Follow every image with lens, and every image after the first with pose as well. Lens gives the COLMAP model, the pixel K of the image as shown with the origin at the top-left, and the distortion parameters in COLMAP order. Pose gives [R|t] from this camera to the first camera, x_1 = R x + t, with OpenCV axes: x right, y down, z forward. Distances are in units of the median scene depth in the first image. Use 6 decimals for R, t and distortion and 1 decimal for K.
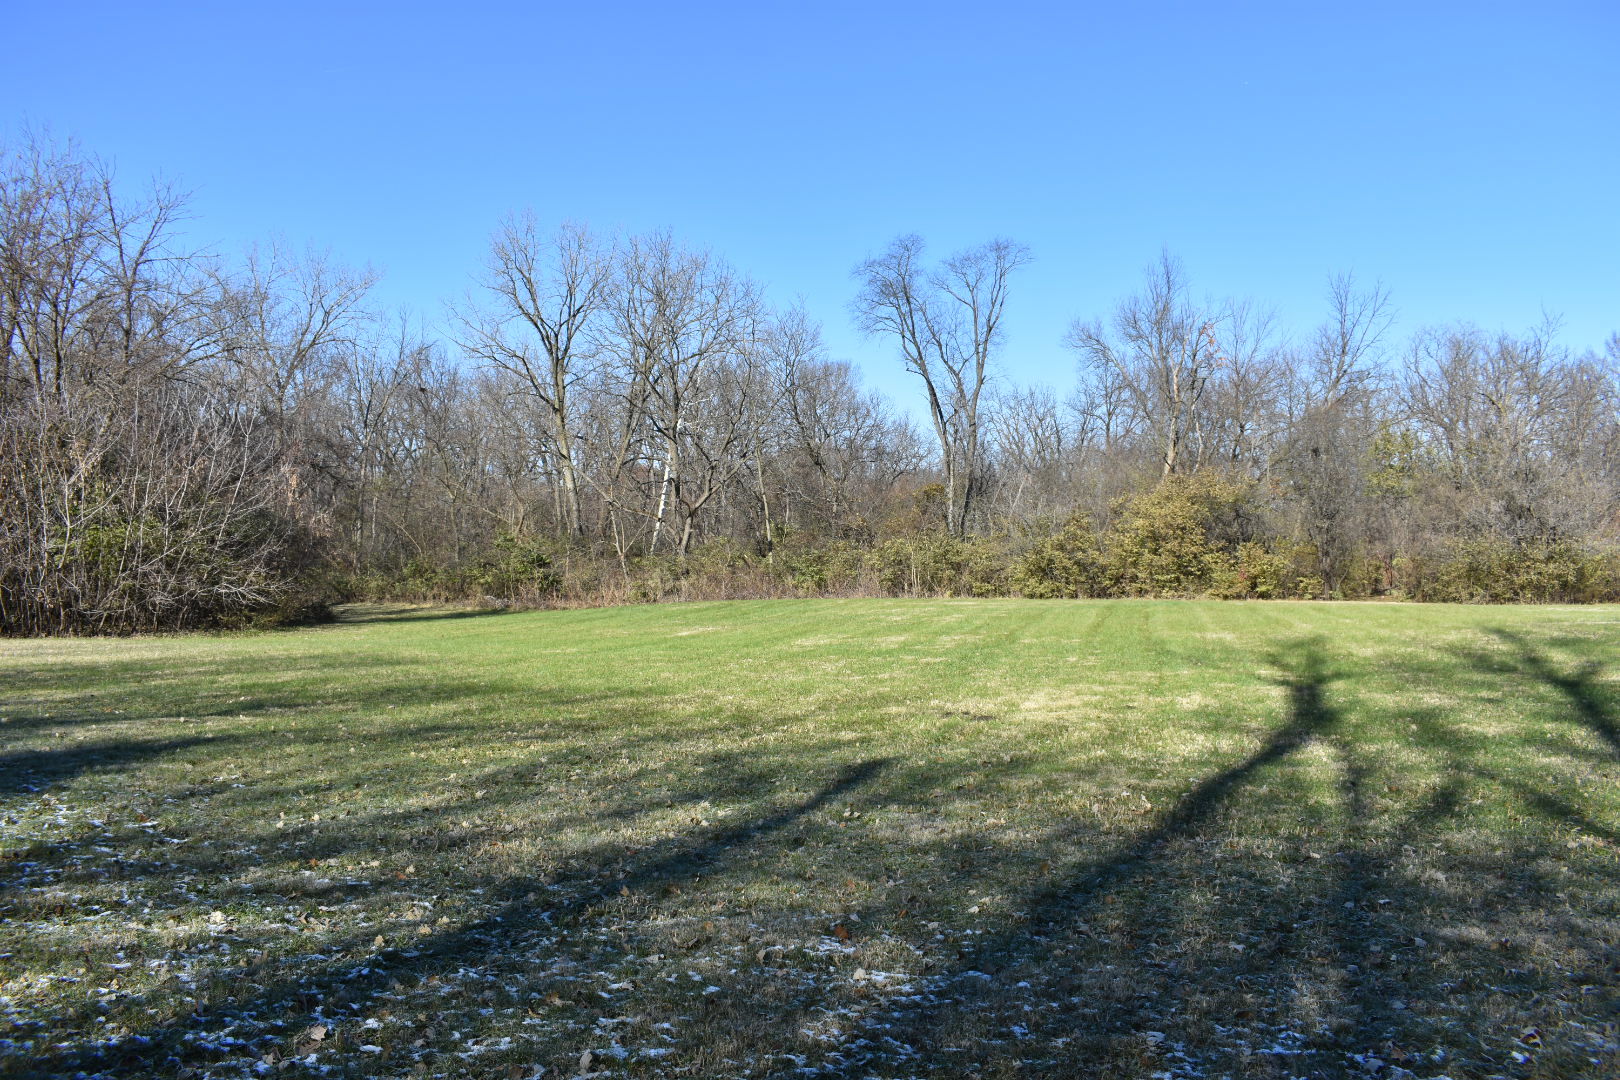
lens RADIAL K [[1302.4, 0, 810.0], [0, 1302.4, 540.0], [0, 0, 1]] dist [-0.081624, 0.001218]
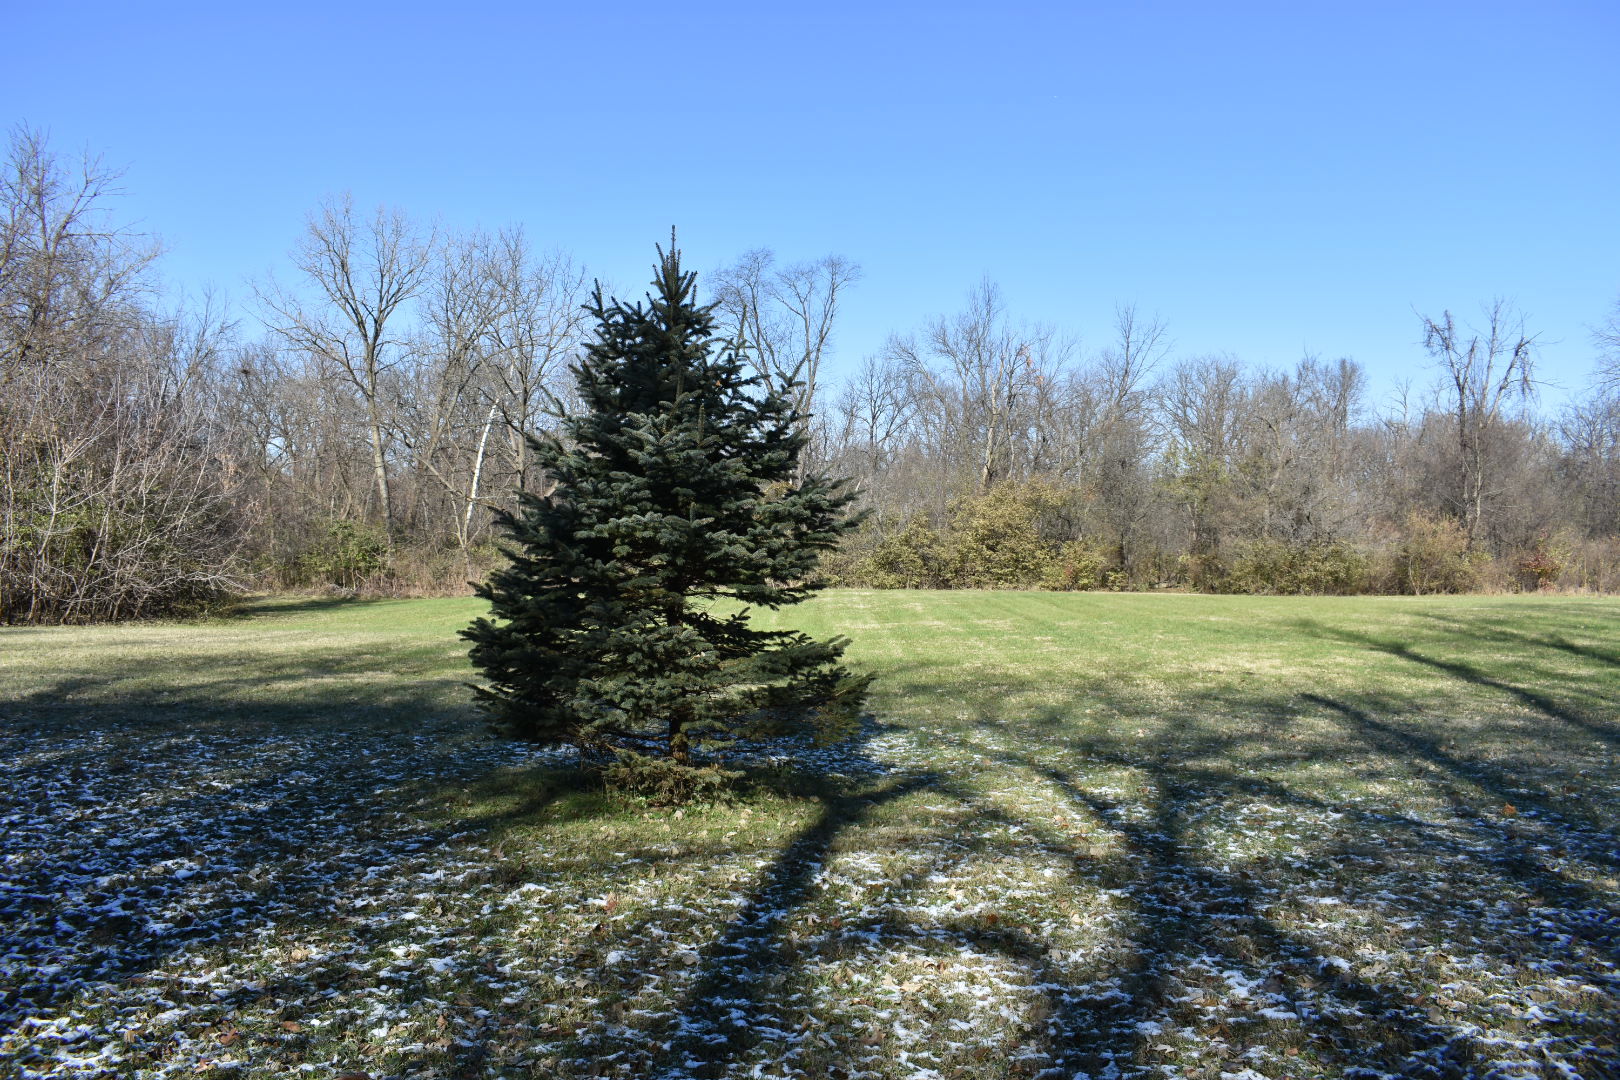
lens RADIAL K [[1302.4, 0, 810.0], [0, 1302.4, 540.0], [0, 0, 1]] dist [-0.081624, 0.001218]
pose [[0.966346, 0.012660, 0.256932, -0.170308], [-0.014822, 0.999869, 0.006478, -0.002895], [-0.256817, -0.010069, 0.966408, -0.050467]]
